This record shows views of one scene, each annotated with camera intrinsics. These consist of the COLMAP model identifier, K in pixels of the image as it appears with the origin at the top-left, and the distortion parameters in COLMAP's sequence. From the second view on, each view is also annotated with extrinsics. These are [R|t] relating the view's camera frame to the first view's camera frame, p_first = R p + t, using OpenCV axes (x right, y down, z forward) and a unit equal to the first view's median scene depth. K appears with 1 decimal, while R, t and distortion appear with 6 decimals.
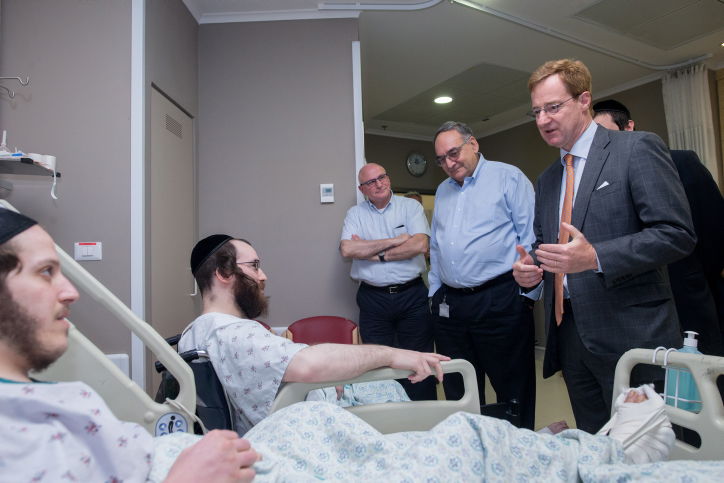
lens RADIAL K [[526.2, 0, 359.3], [0, 526.2, 246.3], [0, 0, 1]] dist [-0.019526, -0.023899]
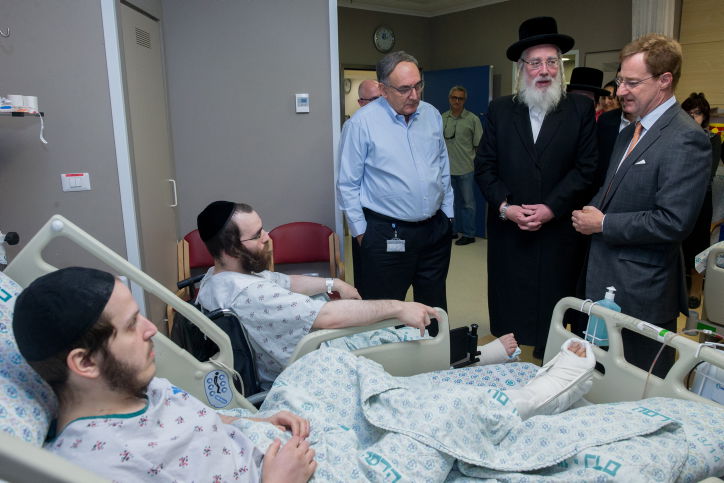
lens RADIAL K [[548.5, 0, 386.1], [0, 548.5, 244.7], [0, 0, 1]] dist [-0.054600, 0.026574]
pose [[0.991092, -0.013123, 0.132528, -0.047281], [-0.023725, 0.961818, 0.272661, -0.136498], [-0.131046, -0.273376, 0.952939, -0.091658]]
